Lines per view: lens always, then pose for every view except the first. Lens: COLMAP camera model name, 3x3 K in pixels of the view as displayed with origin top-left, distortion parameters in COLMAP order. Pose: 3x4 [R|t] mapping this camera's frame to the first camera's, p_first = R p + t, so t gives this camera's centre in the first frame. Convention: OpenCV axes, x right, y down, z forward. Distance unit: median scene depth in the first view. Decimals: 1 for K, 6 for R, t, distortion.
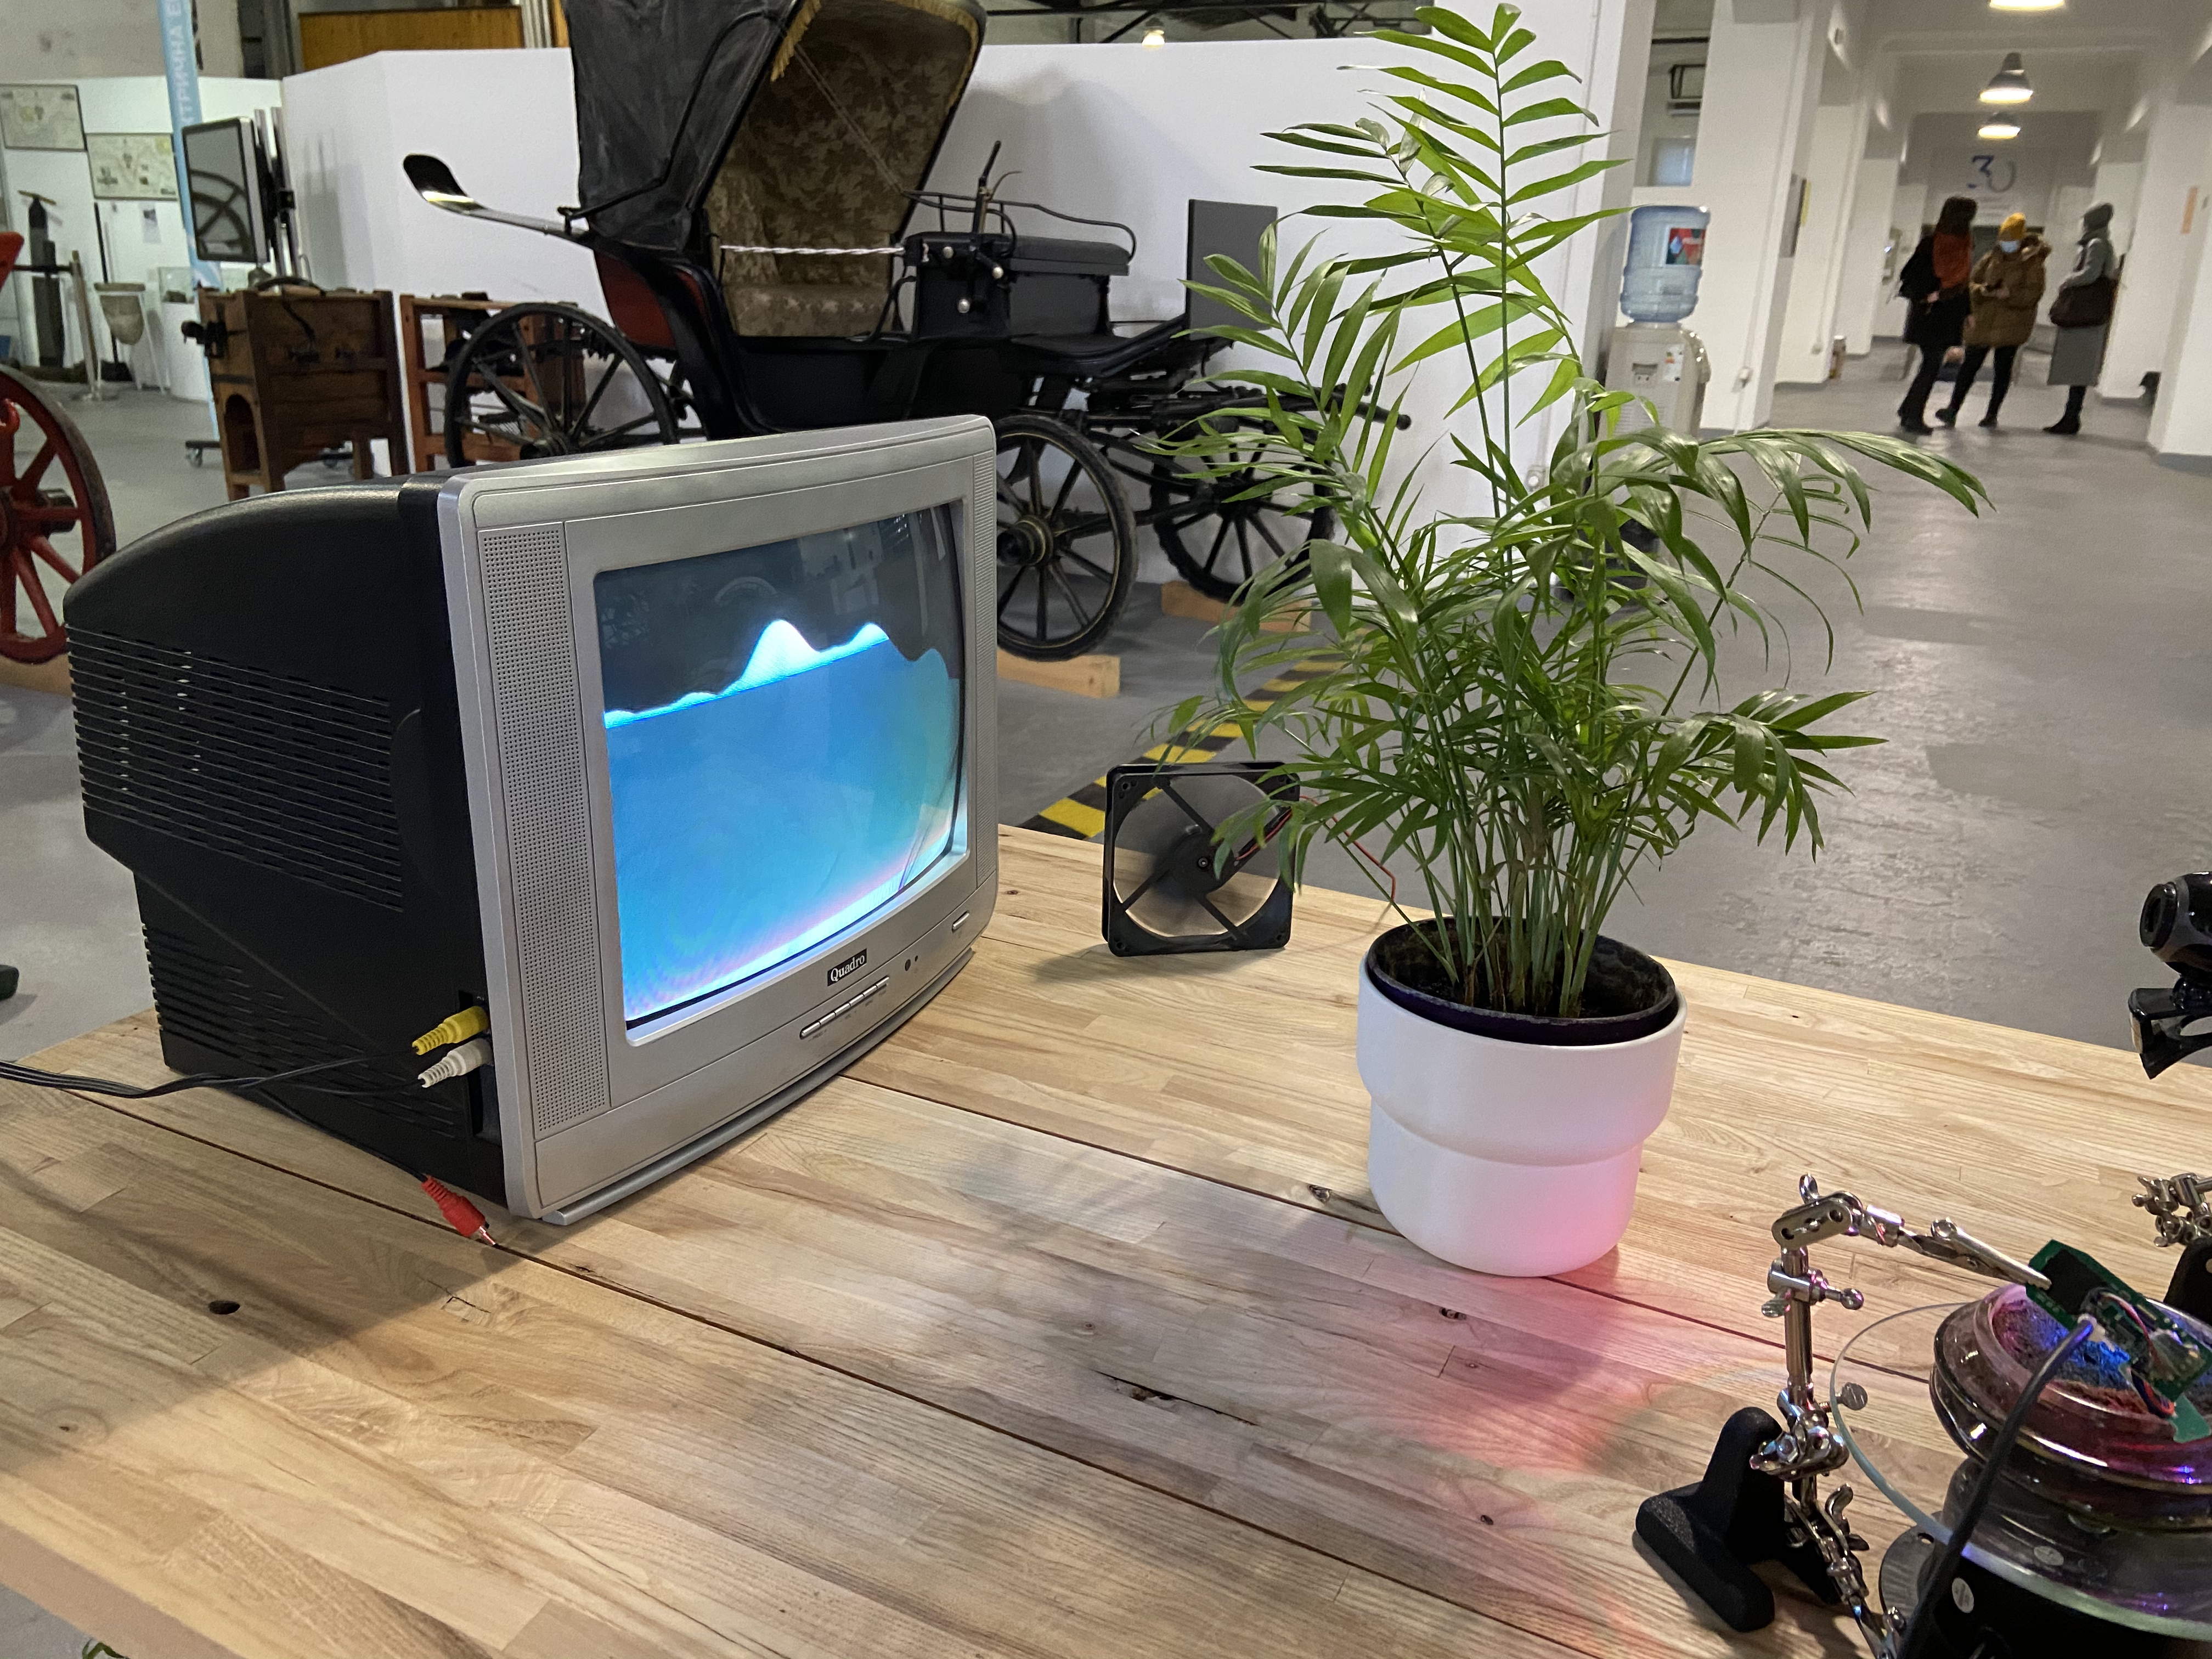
lens RADIAL K [[1658.7, 0, 1106.0], [0, 1658.7, 829.5], [0, 0, 1]] dist [0.109599, -0.149589]
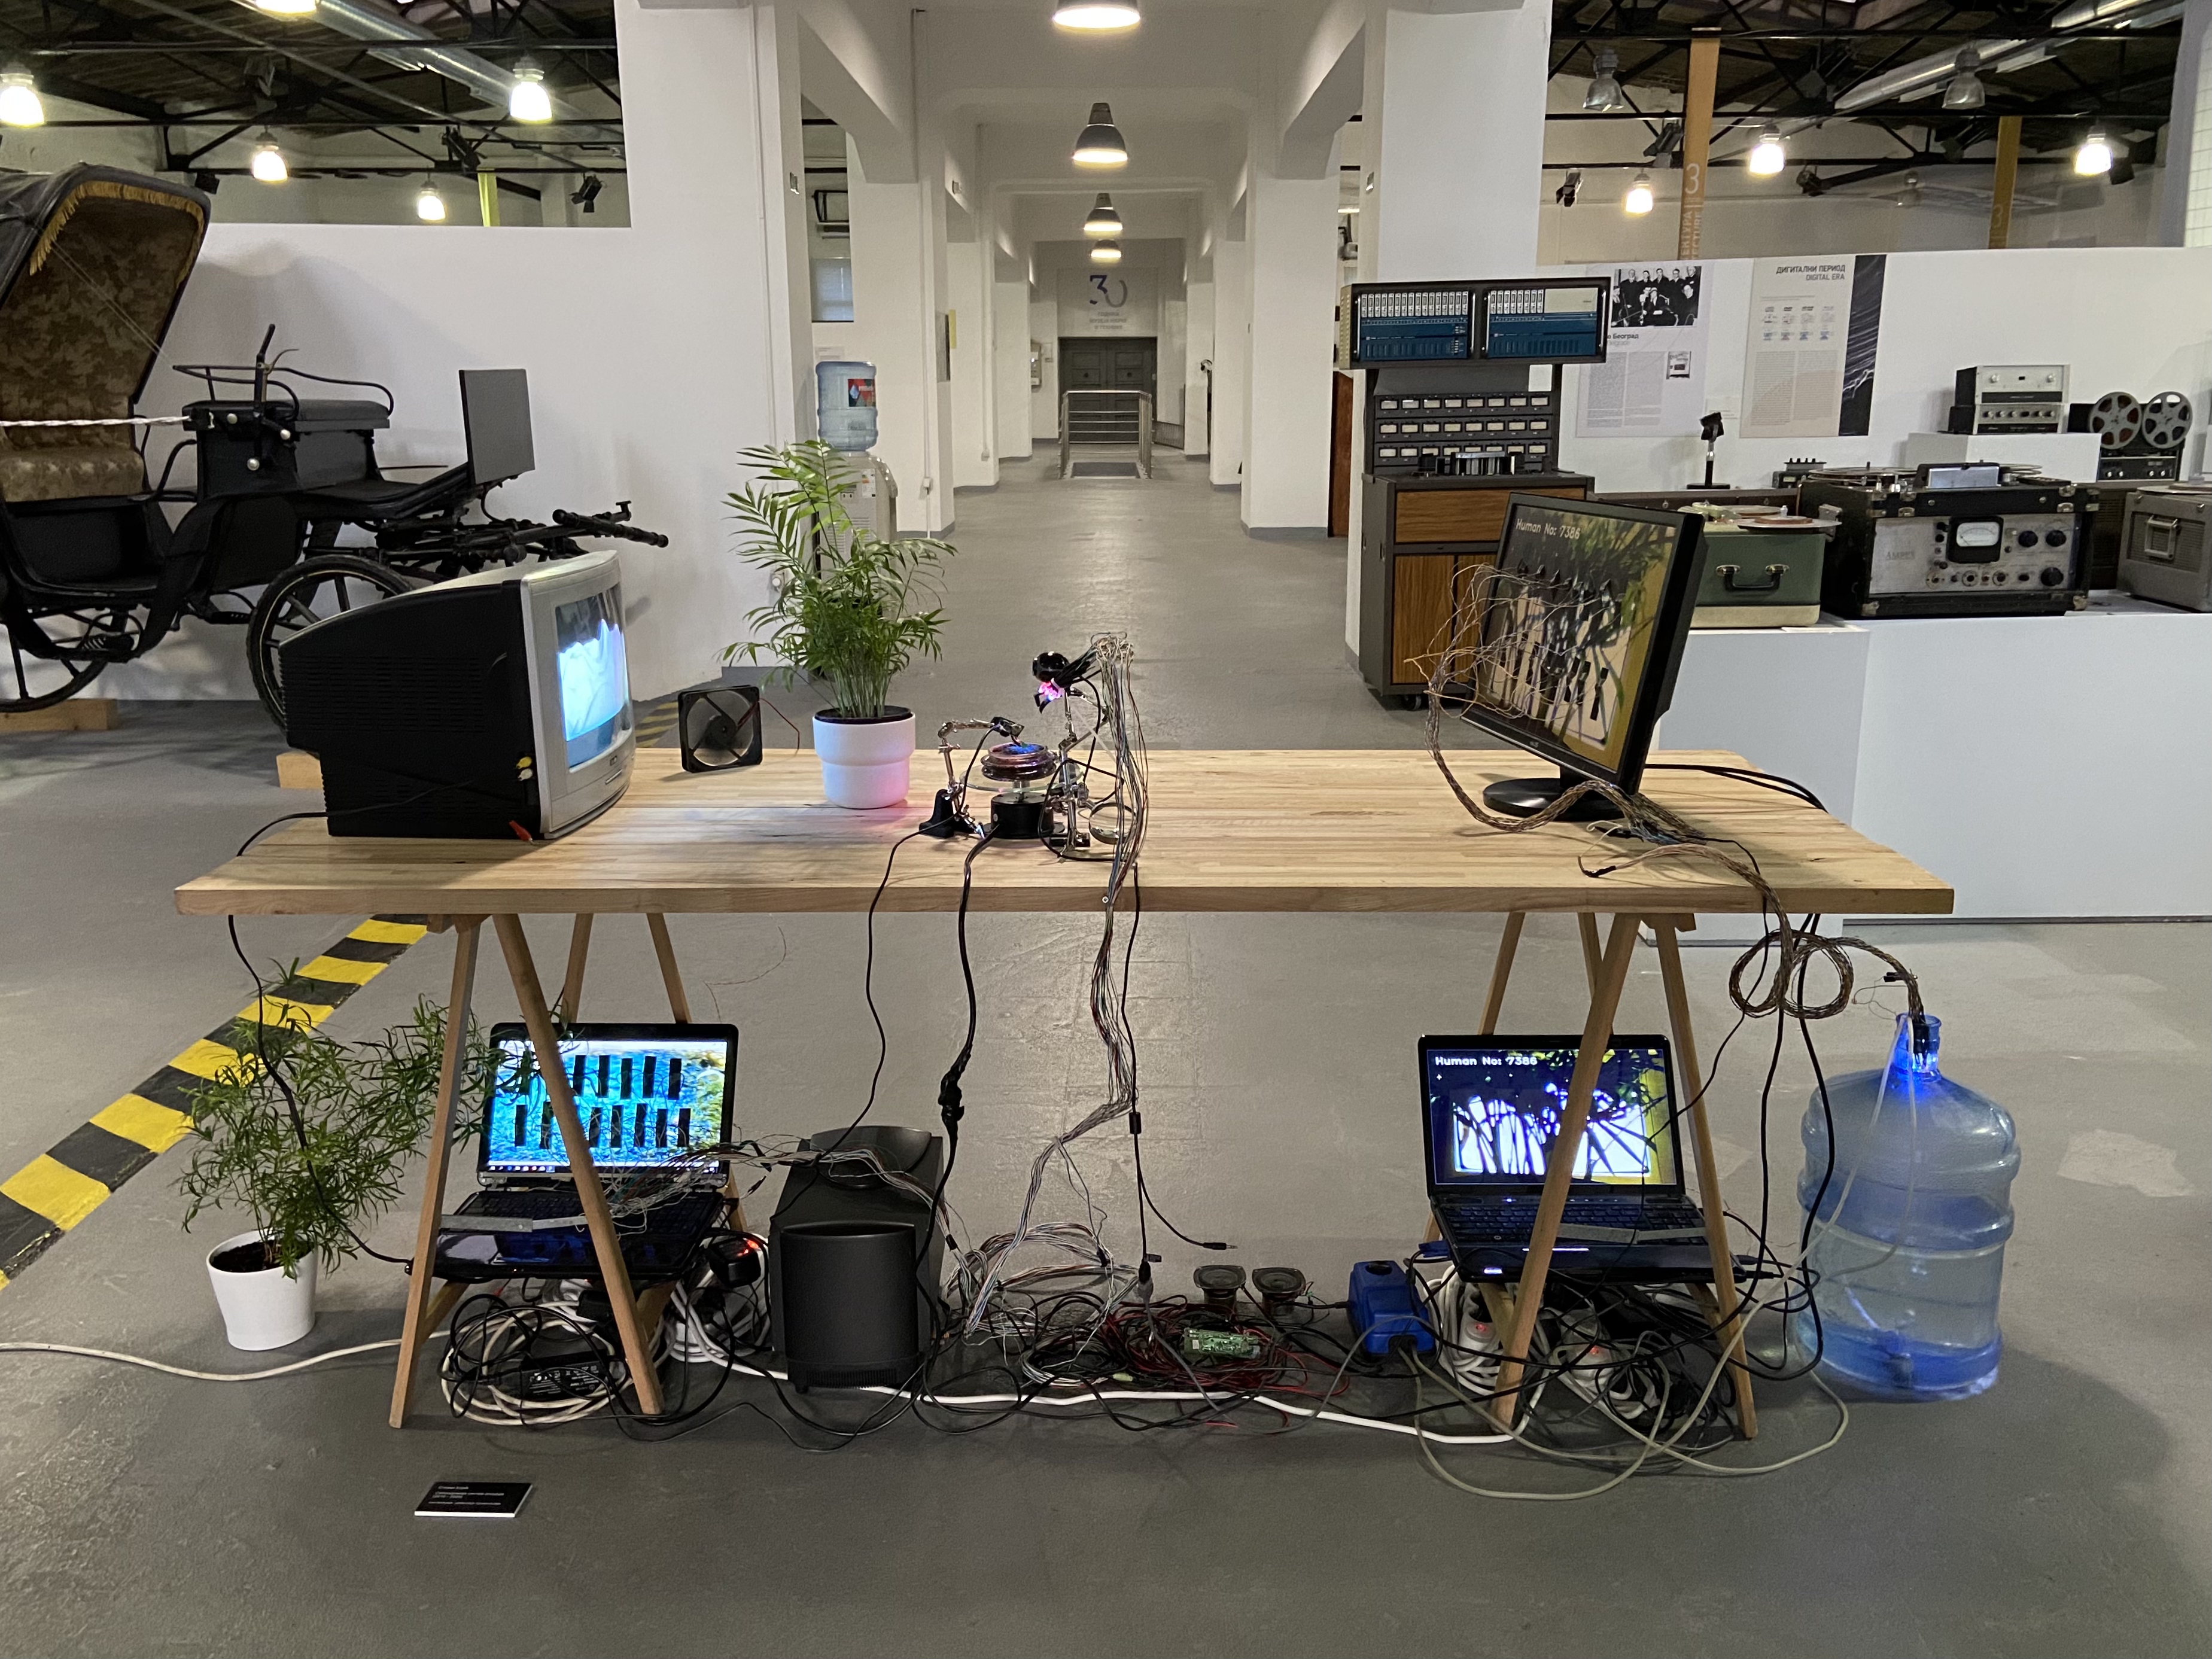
lens RADIAL K [[1826.1, 0, 1106.0], [0, 1826.1, 829.5], [0, 0, 1]] dist [0.104879, -0.162302]
pose [[0.902220, -0.133034, 0.410245, -0.097767], [0.165201, 0.985287, -0.043805, 0.066013], [-0.398381, 0.107294, 0.910923, -0.285797]]
